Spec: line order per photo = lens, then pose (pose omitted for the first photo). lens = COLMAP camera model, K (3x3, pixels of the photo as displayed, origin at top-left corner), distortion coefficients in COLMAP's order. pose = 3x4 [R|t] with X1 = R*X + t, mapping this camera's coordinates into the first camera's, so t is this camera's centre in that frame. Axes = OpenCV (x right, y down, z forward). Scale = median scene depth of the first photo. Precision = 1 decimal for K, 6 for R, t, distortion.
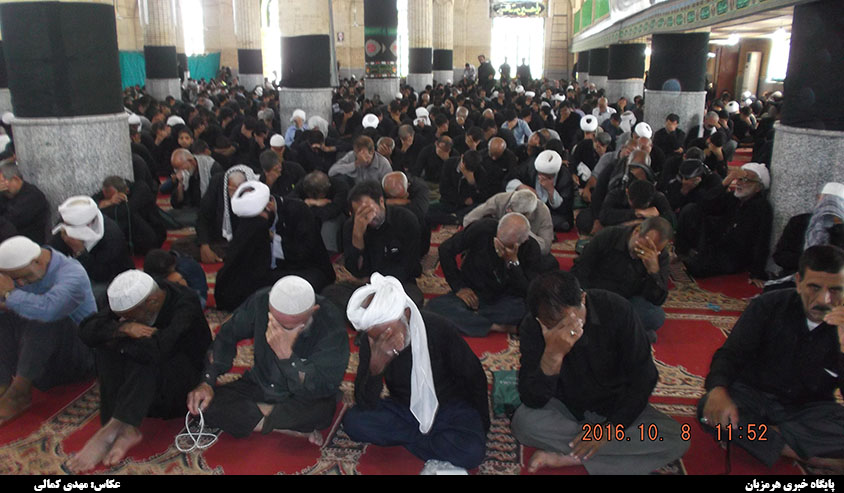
lens RADIAL K [[670.6, 0, 421.9], [0, 670.6, 245.1], [0, 0, 1]] dist [-0.060498, 0.021240]
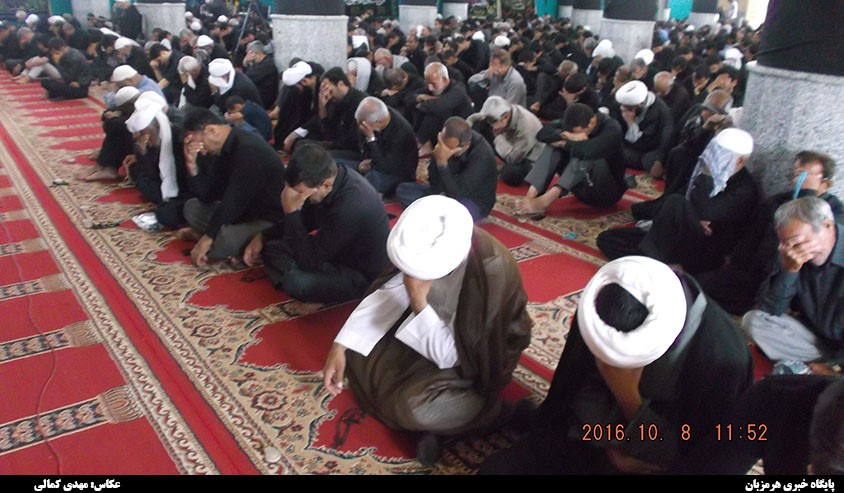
lens RADIAL K [[670.6, 0, 425.6], [0, 670.6, 248.7], [0, 0, 1]] dist [-0.060498, 0.021240]
pose [[0.711799, 0.272962, -0.647174, 0.380547], [-0.217067, 0.961781, 0.166913, -0.002838], [0.668000, 0.021672, 0.743845, 0.056660]]
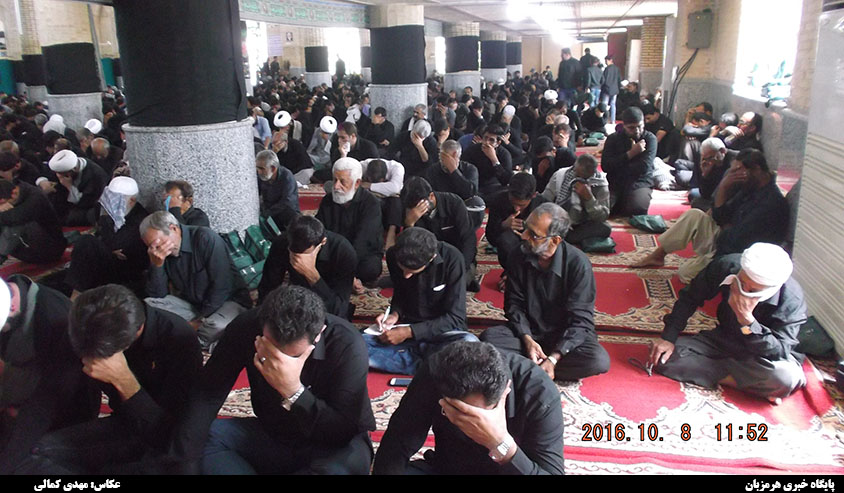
lens RADIAL K [[670.6, 0, 424.7], [0, 670.6, 245.7], [0, 0, 1]] dist [-0.060498, 0.021240]
pose [[0.997591, -0.011132, -0.068466, 0.496020], [0.011766, 0.999891, 0.008867, 0.005709], [0.068360, -0.009651, 0.997614, -0.016537]]
